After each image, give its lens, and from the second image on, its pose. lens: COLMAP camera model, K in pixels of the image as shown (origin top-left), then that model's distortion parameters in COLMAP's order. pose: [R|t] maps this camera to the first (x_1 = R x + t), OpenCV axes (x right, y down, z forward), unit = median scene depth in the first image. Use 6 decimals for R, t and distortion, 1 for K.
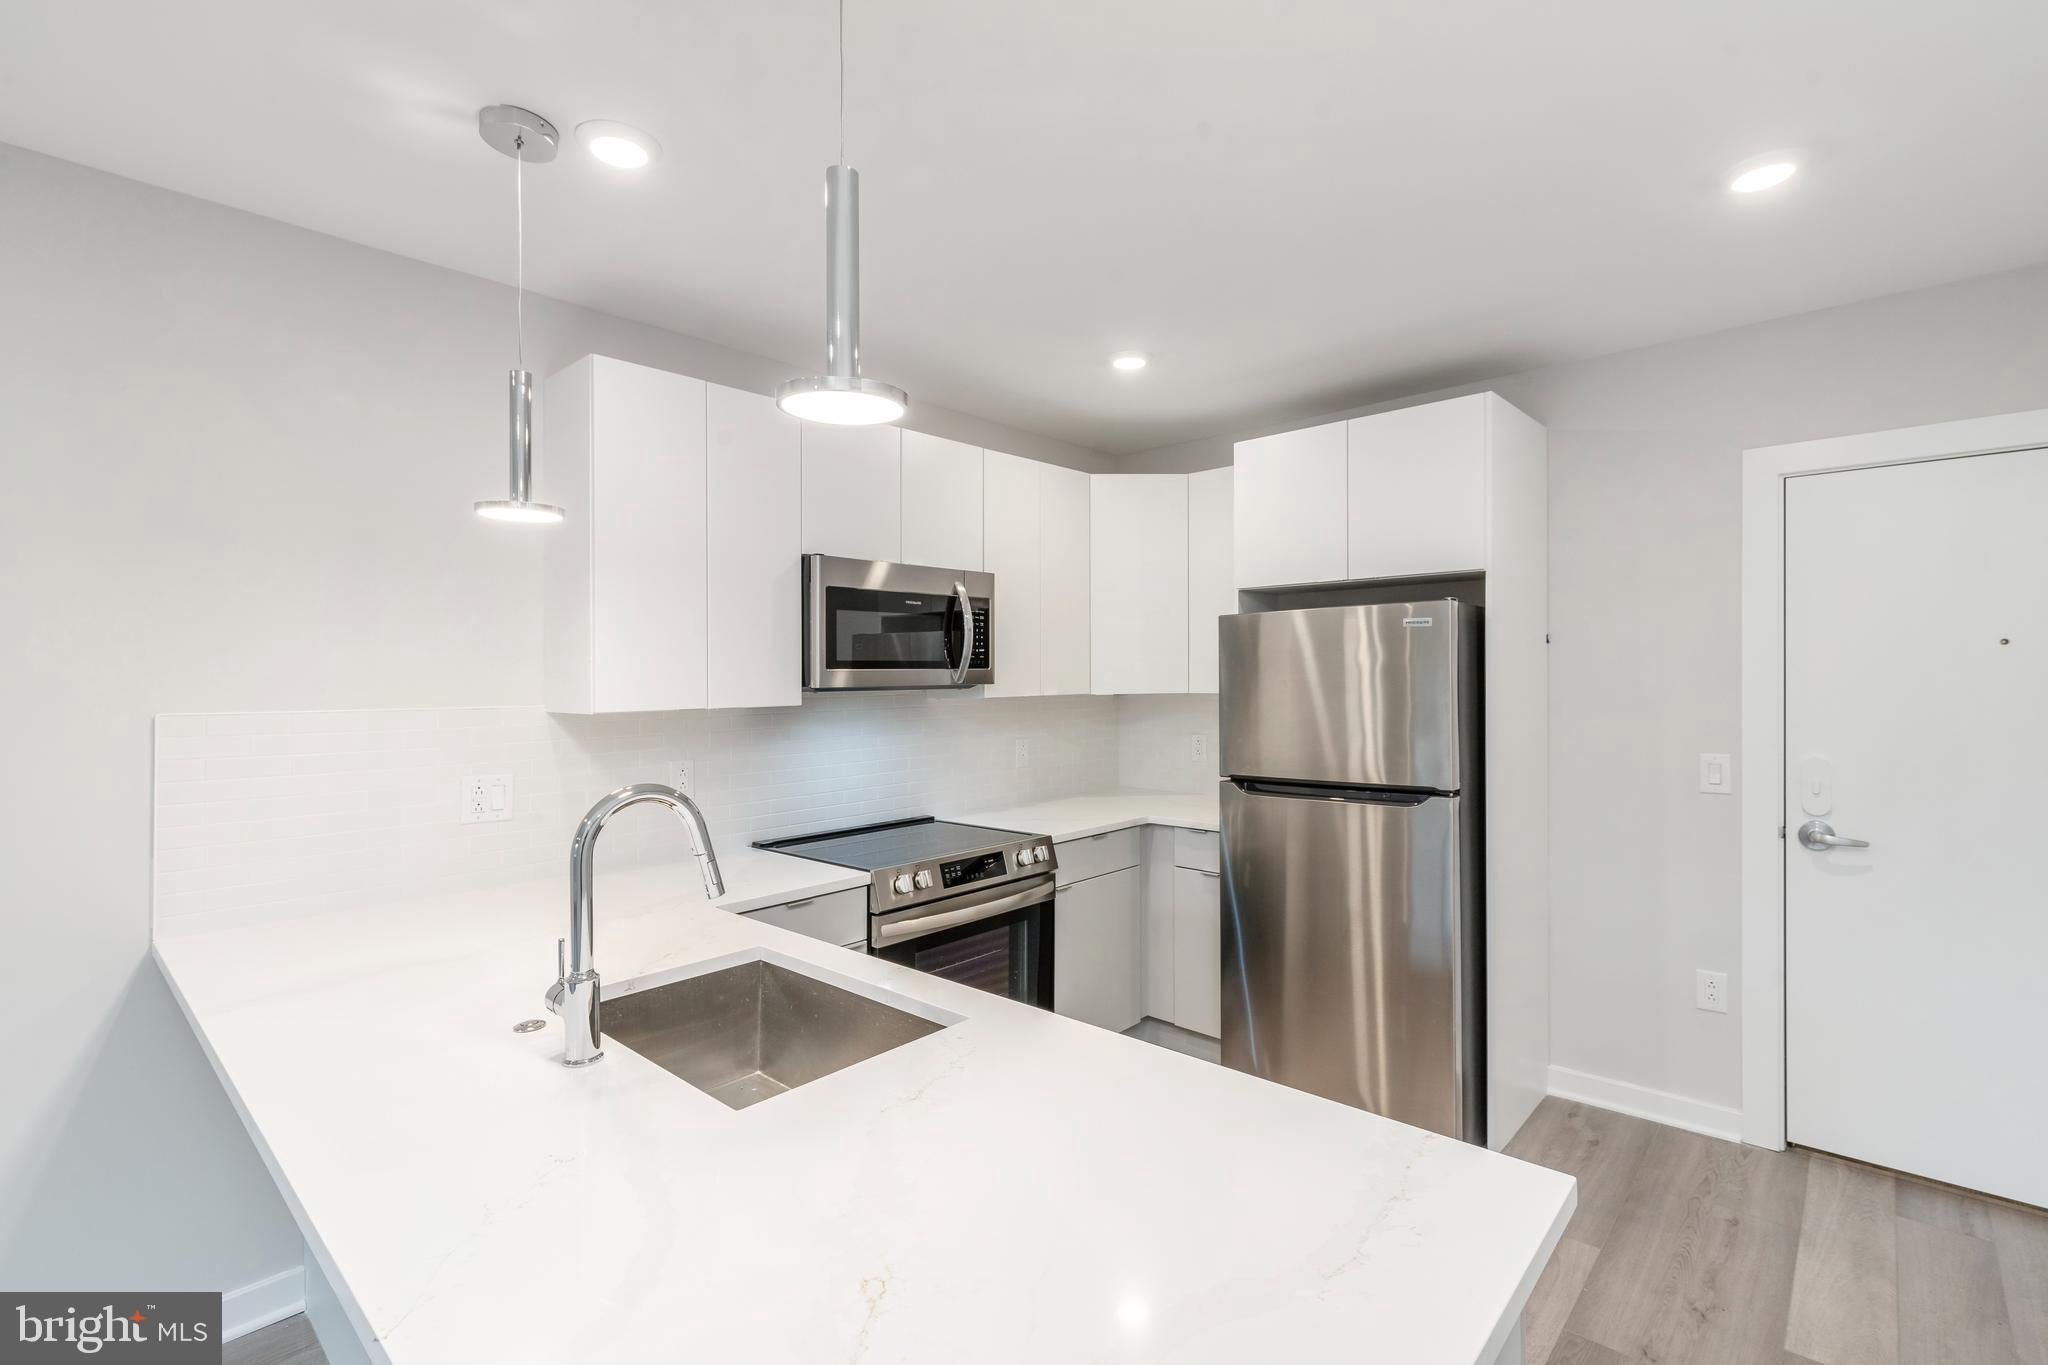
lens RADIAL K [[930.1, 0, 1064.2], [0, 930.1, 690.9], [0, 0, 1]] dist [0.002432, -0.000087]
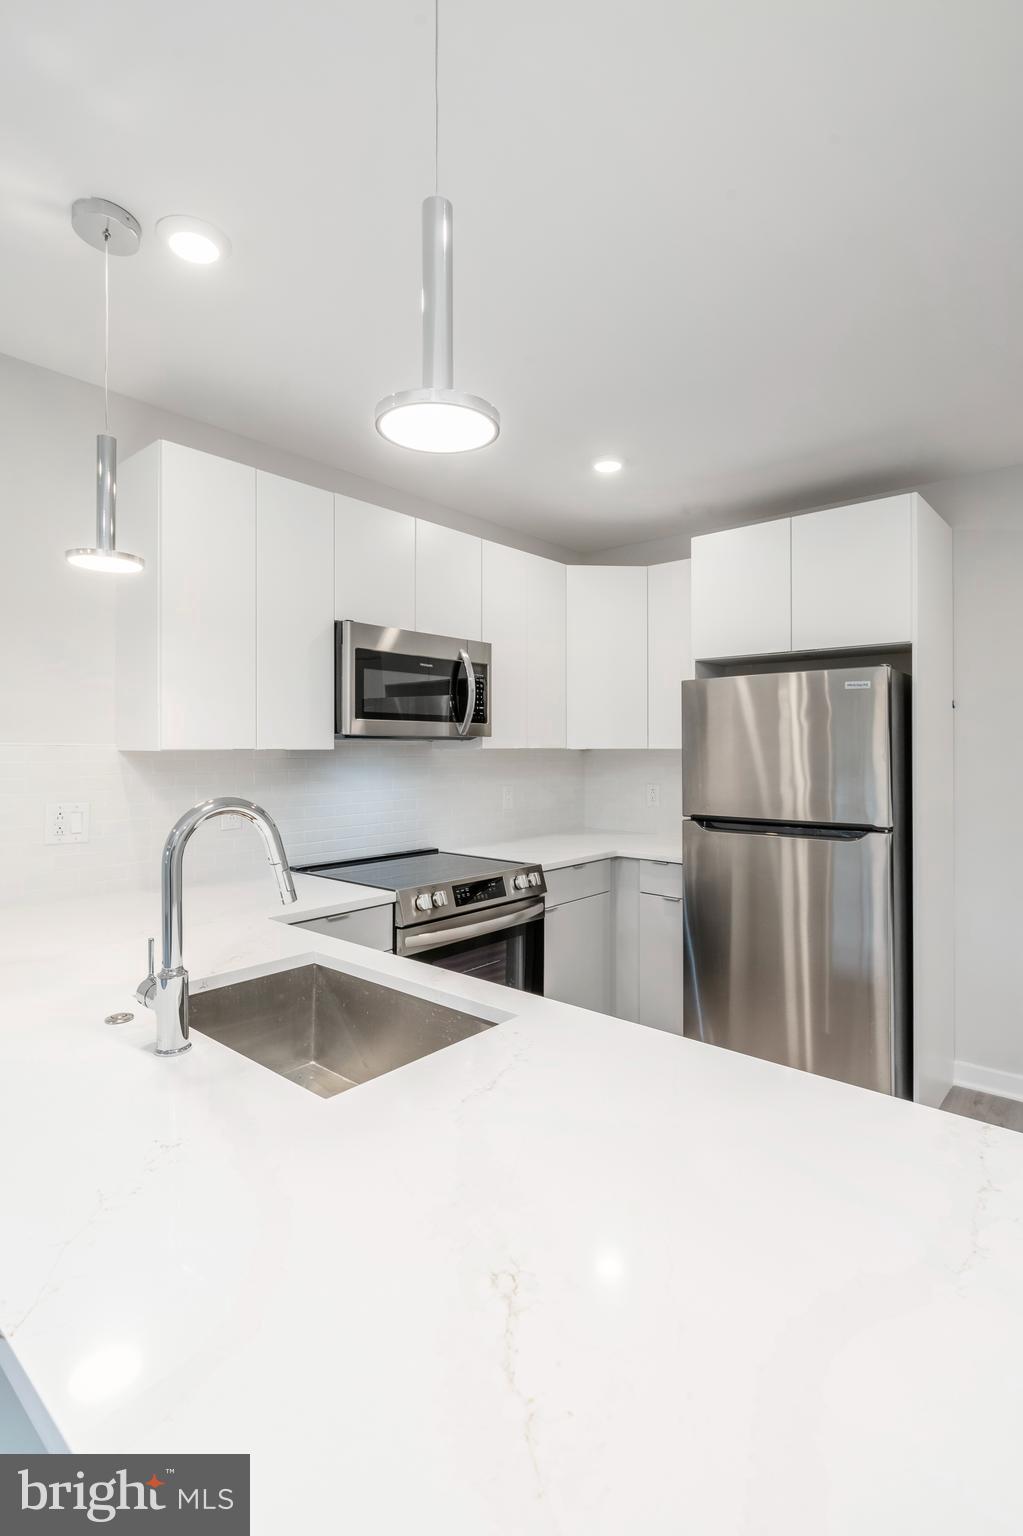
lens RADIAL K [[738.1, 0, 511.5], [0, 738.1, 768.0], [0, 0, 1]] dist [-0.004596, -0.000274]
pose [[0.999918, 0.010196, 0.007749, -0.066274], [-0.010255, 0.999918, 0.007644, 0.029324], [-0.007670, -0.007723, 0.999941, 0.072135]]
